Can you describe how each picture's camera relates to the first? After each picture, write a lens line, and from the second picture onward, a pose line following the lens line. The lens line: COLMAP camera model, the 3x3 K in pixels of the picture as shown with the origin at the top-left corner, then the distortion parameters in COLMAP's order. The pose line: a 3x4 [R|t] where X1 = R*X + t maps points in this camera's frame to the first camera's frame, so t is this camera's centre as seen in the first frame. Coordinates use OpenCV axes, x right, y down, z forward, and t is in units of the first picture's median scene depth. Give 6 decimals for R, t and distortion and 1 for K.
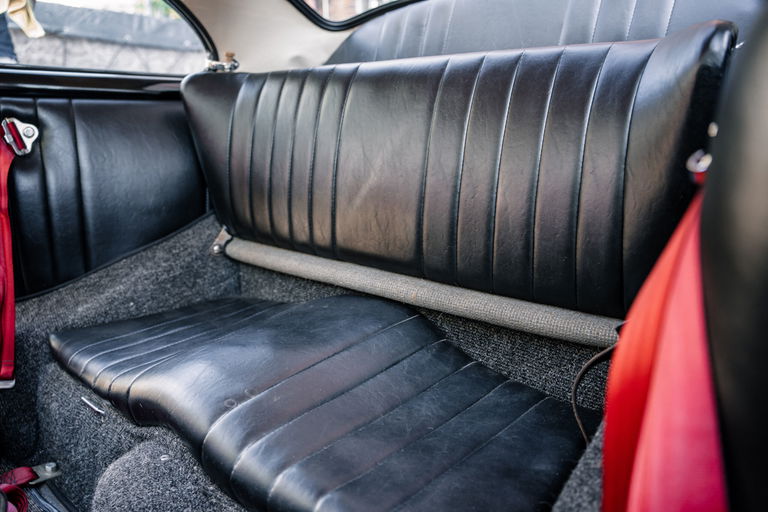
lens RADIAL K [[619.3, 0, 382.4], [0, 619.3, 256.5], [0, 0, 1]] dist [-0.047018, 0.012170]
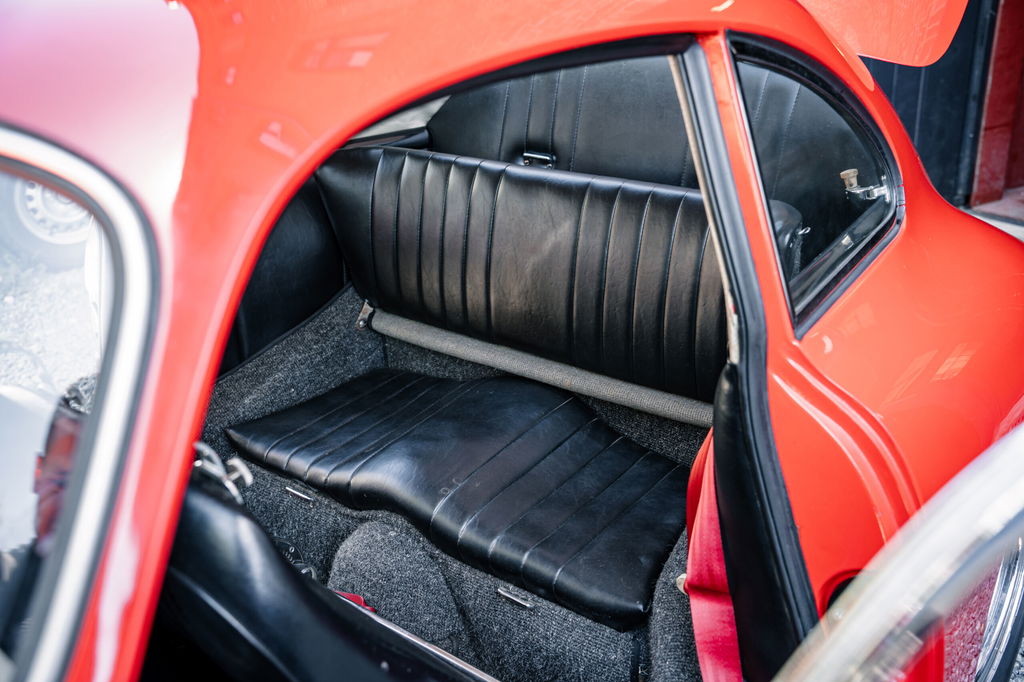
lens RADIAL K [[1062.6, 0, 513.9], [0, 1062.6, 339.6], [0, 0, 1]] dist [0.145767, 0.000000]
pose [[0.996684, -0.070016, 0.041458, -0.138862], [0.061063, 0.980339, 0.187635, -0.429310], [-0.053780, -0.184481, 0.981364, -1.034833]]
